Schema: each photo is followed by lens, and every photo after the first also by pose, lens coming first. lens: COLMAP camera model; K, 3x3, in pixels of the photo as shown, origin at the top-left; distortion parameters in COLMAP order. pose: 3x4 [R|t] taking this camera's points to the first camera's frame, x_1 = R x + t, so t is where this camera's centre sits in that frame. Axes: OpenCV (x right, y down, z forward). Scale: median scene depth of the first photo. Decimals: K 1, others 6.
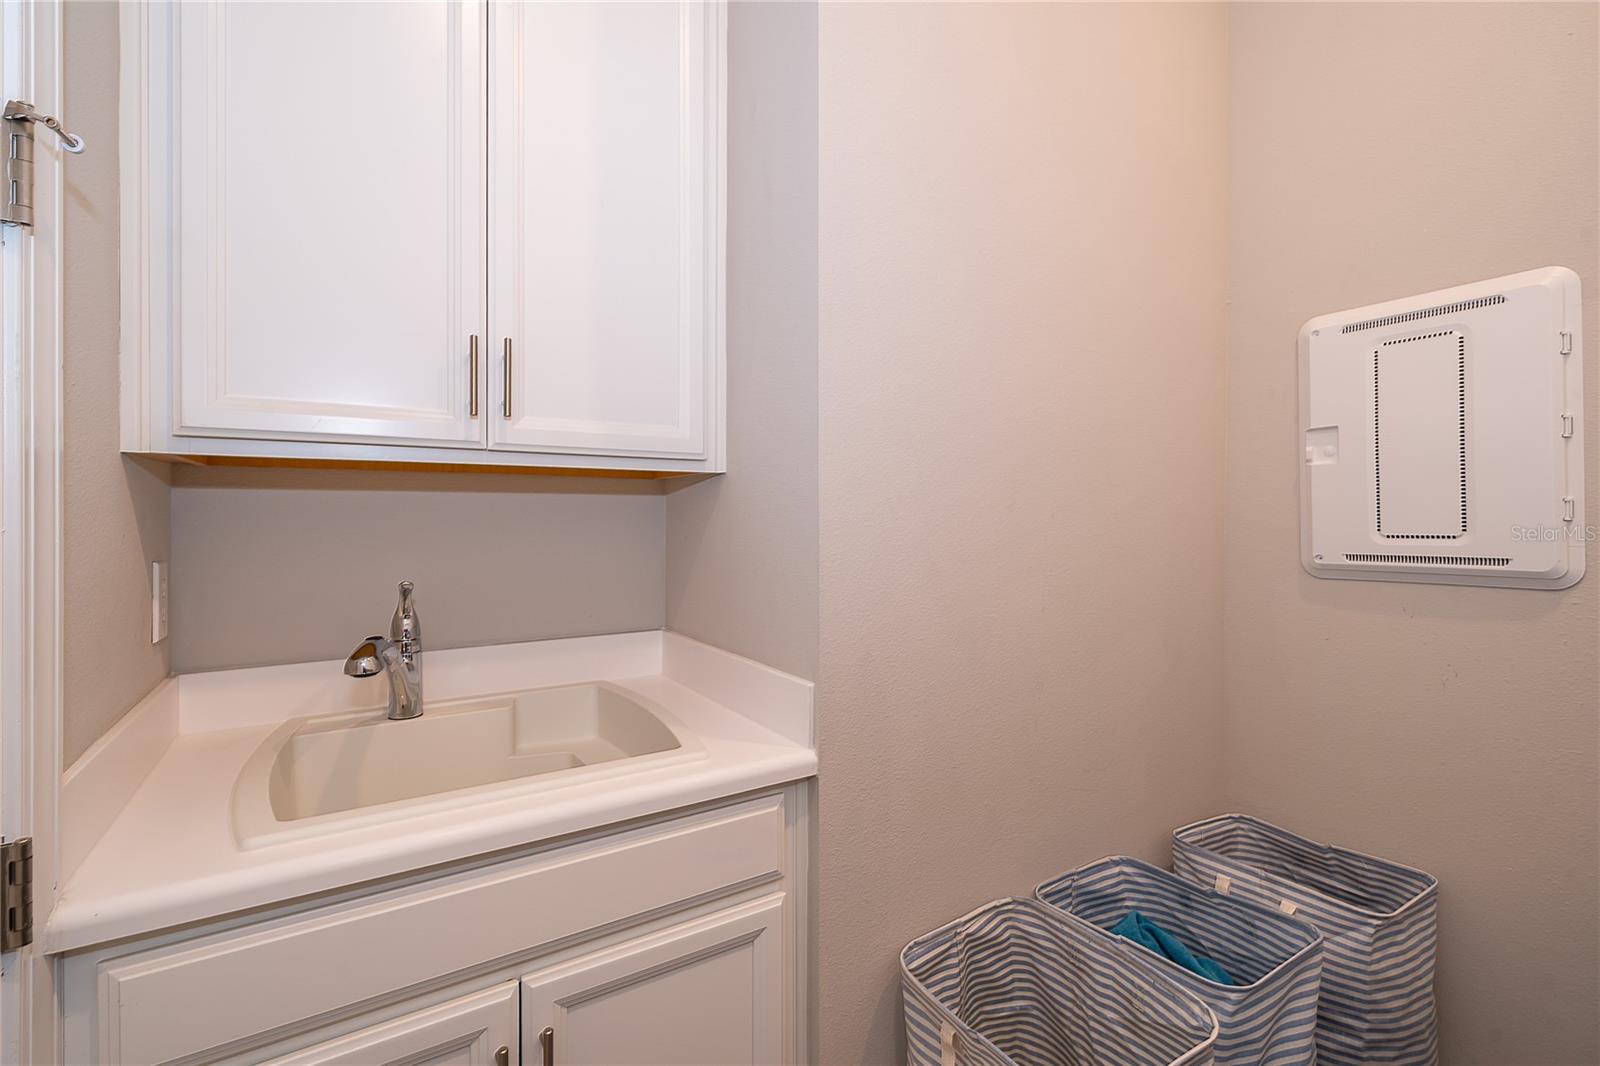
lens RADIAL K [[706.3, 0, 797.3], [0, 706.3, 514.9], [0, 0, 1]] dist [-0.001887, -0.000255]
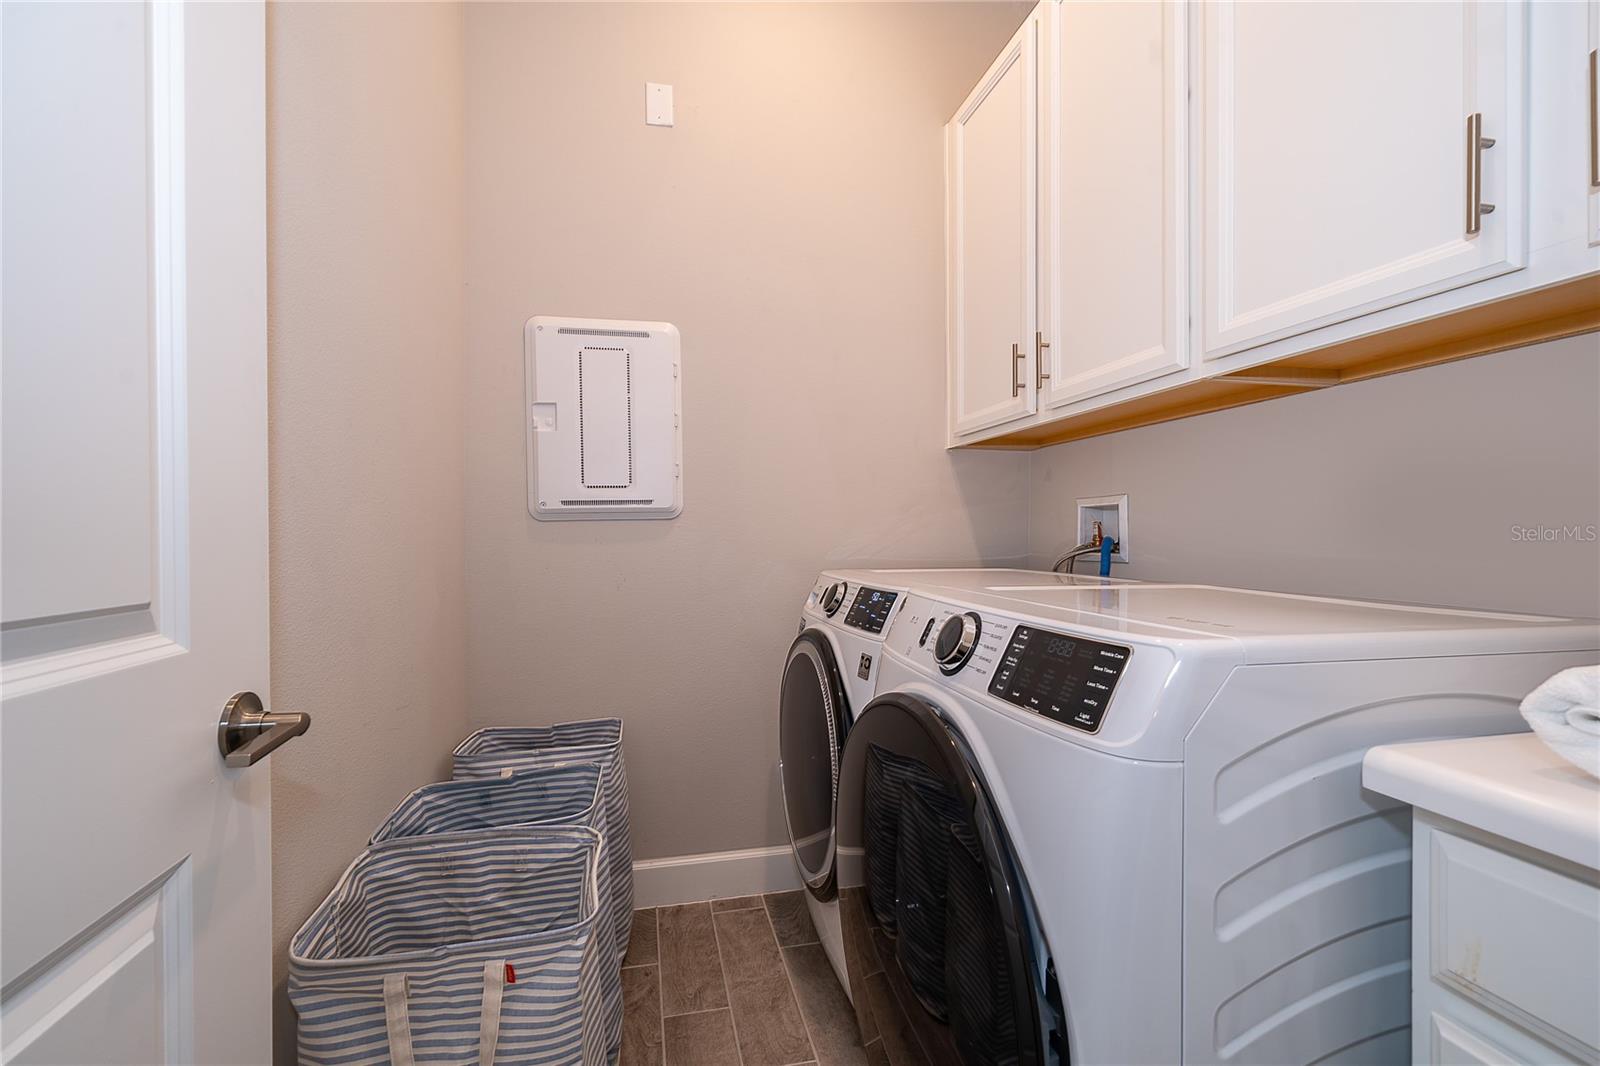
lens RADIAL K [[687.2, 0, 800.0], [0, 687.2, 533.0], [0, 0, 1]] dist [-0.000727, -0.000002]
pose [[0.328039, -0.005867, 0.944646, -0.309859], [0.008036, 0.999962, 0.003419, 0.121696], [-0.944630, 0.006470, 0.328073, 0.163892]]
